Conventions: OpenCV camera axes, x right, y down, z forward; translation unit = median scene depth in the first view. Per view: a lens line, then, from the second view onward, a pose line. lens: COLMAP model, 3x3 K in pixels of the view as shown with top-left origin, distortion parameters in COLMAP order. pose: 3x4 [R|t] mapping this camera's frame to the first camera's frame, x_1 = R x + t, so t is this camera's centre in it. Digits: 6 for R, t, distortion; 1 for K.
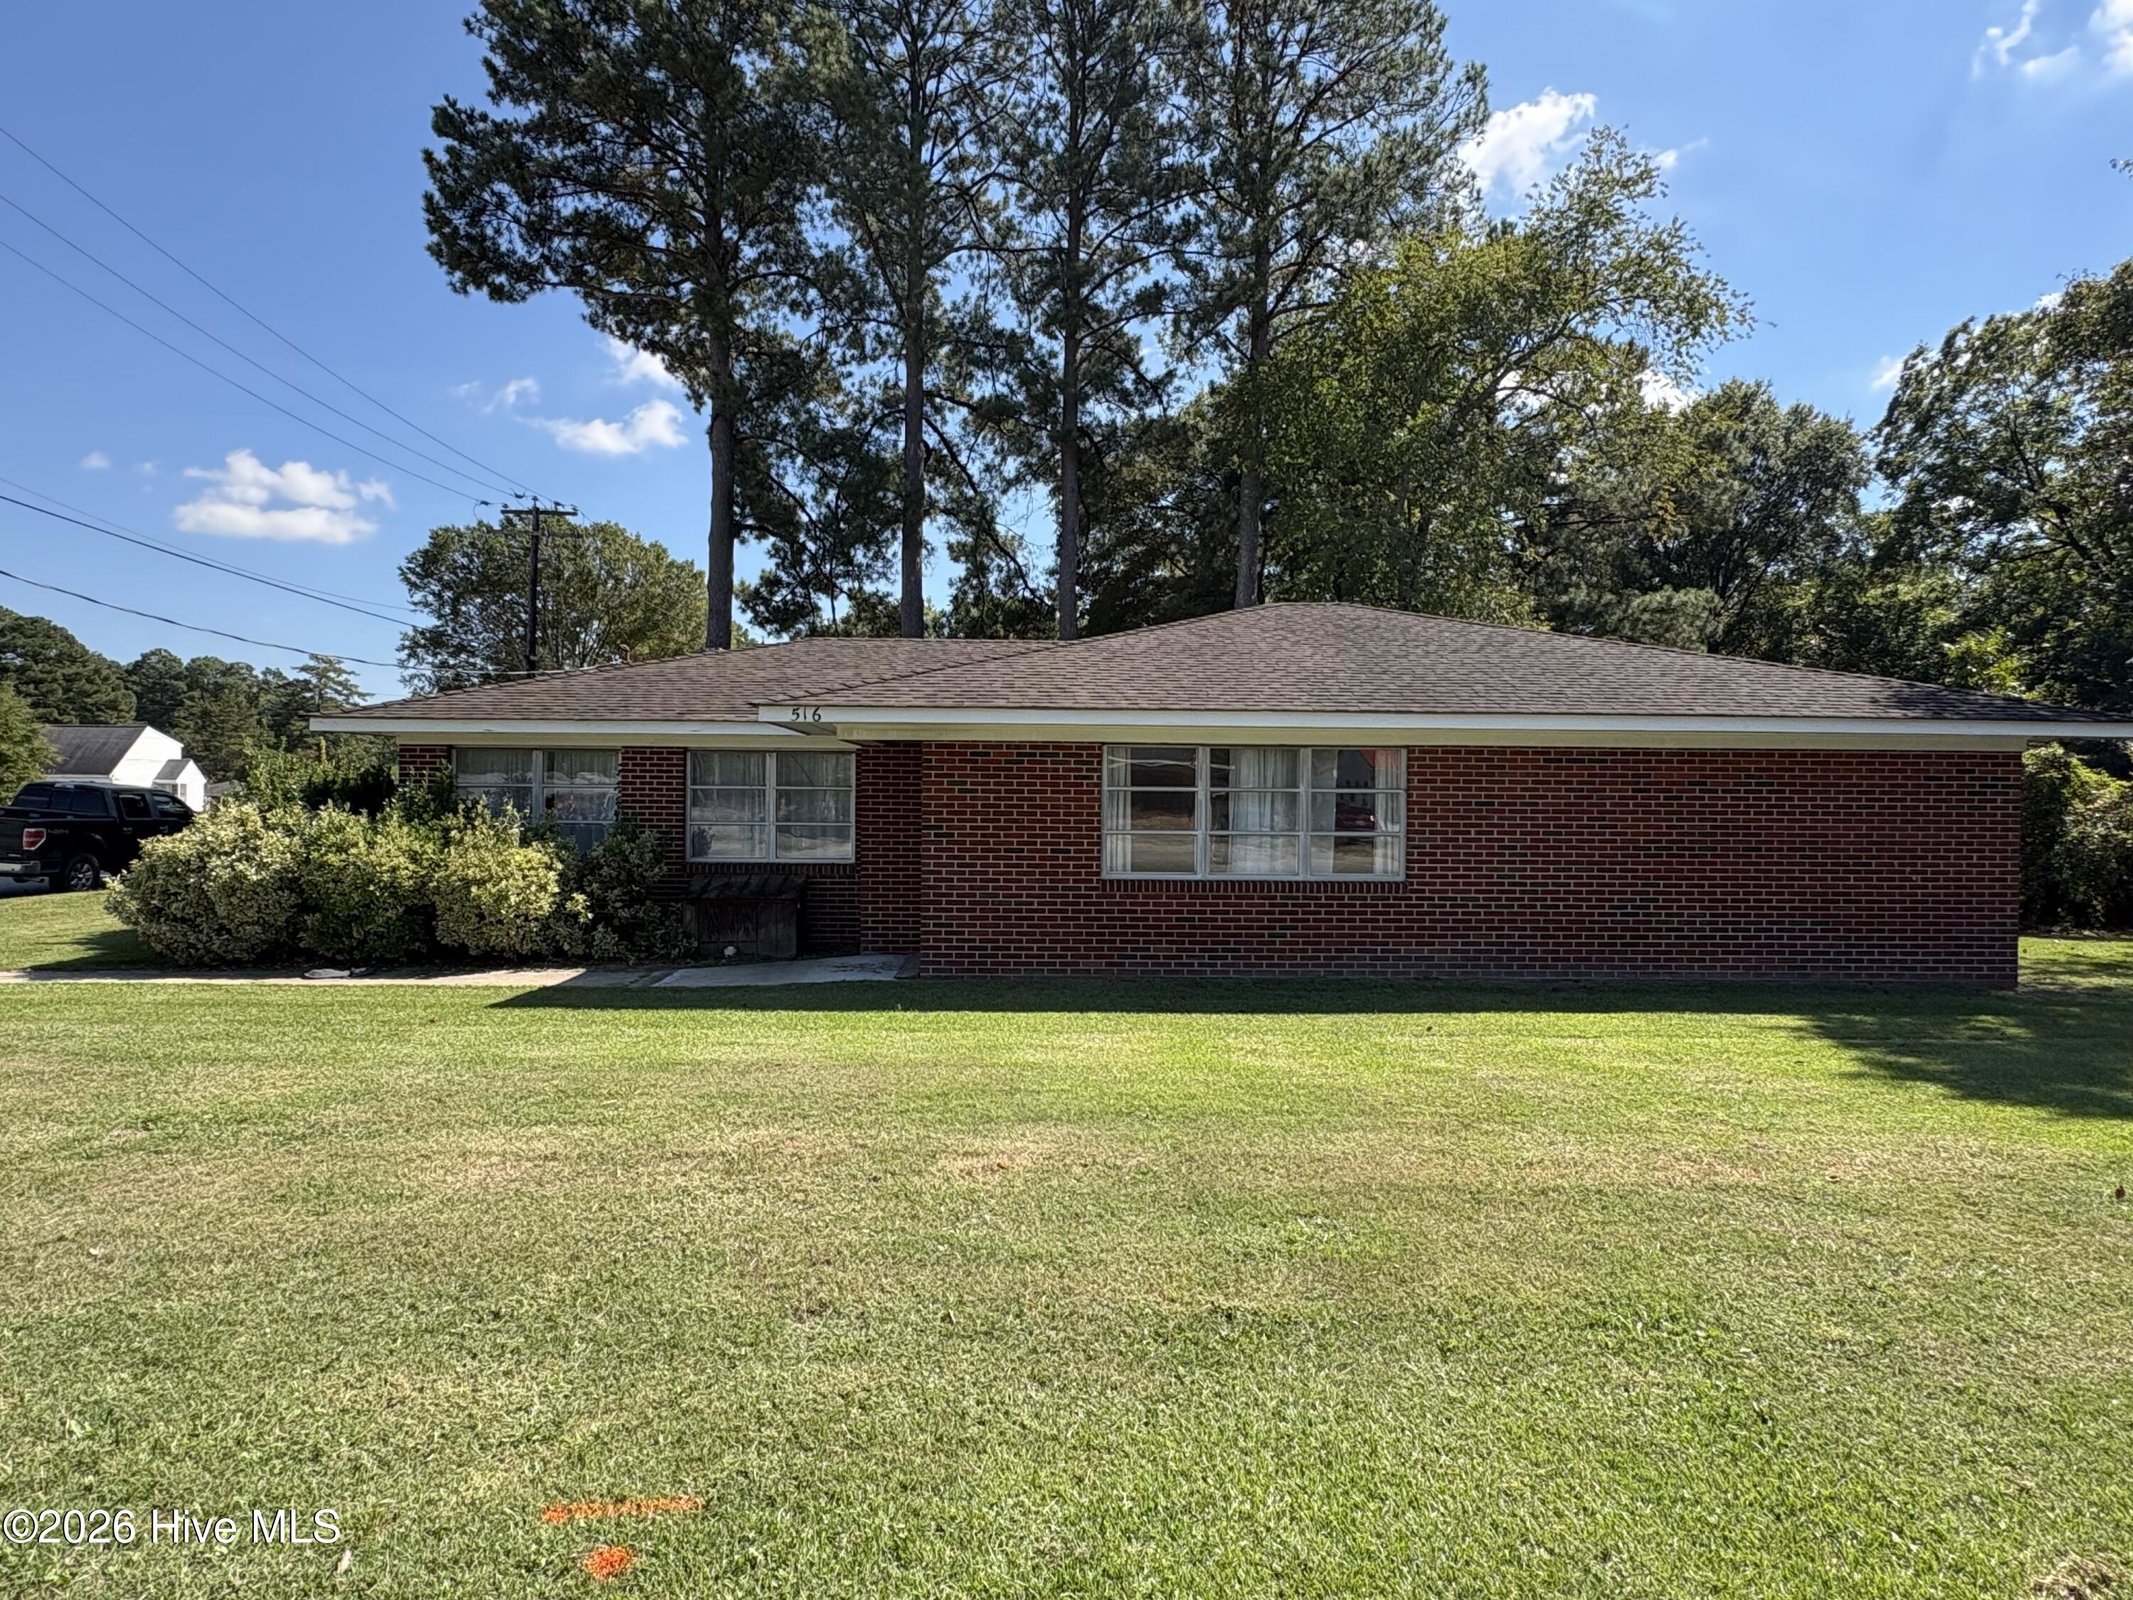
lens RADIAL K [[1247.5, 0, 1066.5], [0, 1247.5, 800.0], [0, 0, 1]] dist [-0.001068, -0.001700]
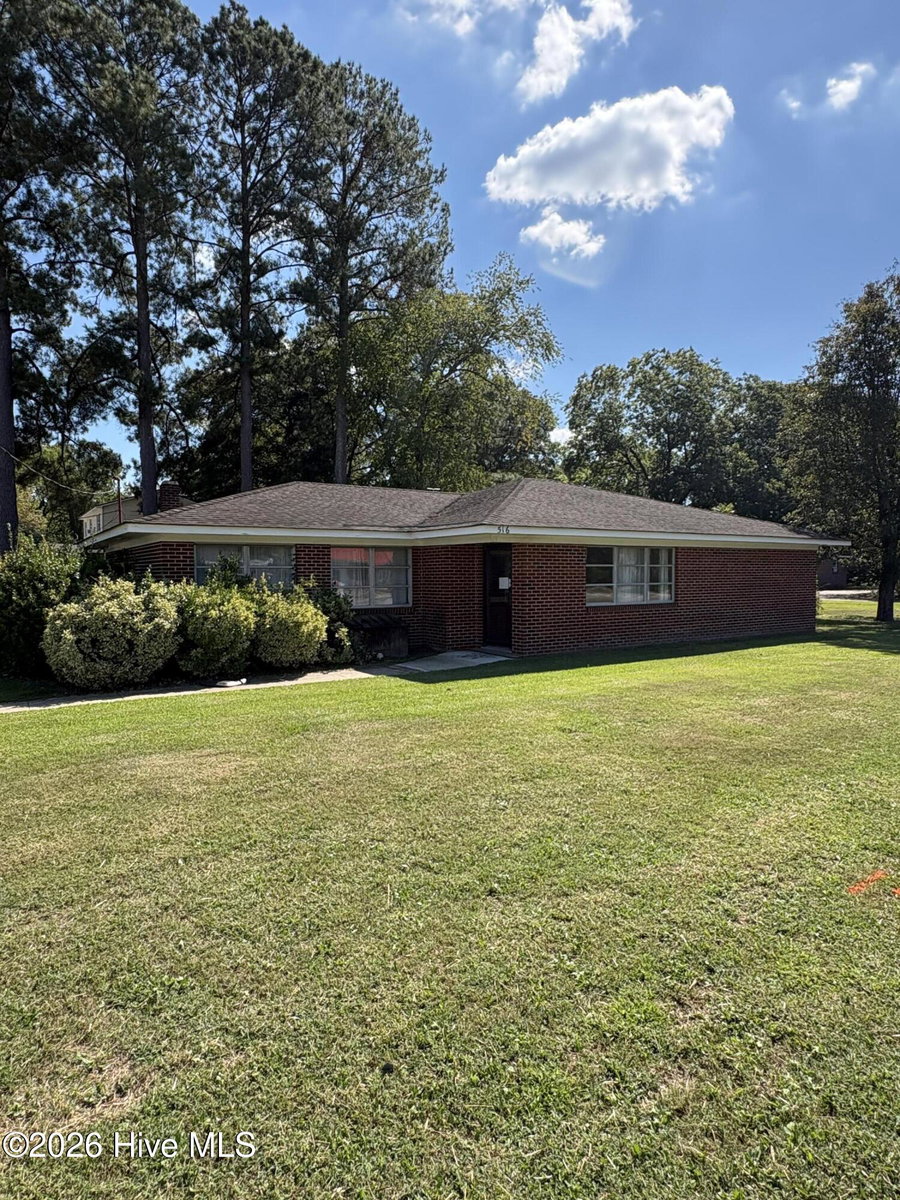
lens RADIAL K [[700.2, 0, 450.0], [0, 700.2, 600.0], [0, 0, 1]] dist [-0.006255, -0.002160]
pose [[0.847648, -0.033815, 0.529481, -0.684879], [0.013382, 0.999012, 0.042378, -0.003429], [-0.530391, -0.028836, 0.847263, 0.066671]]
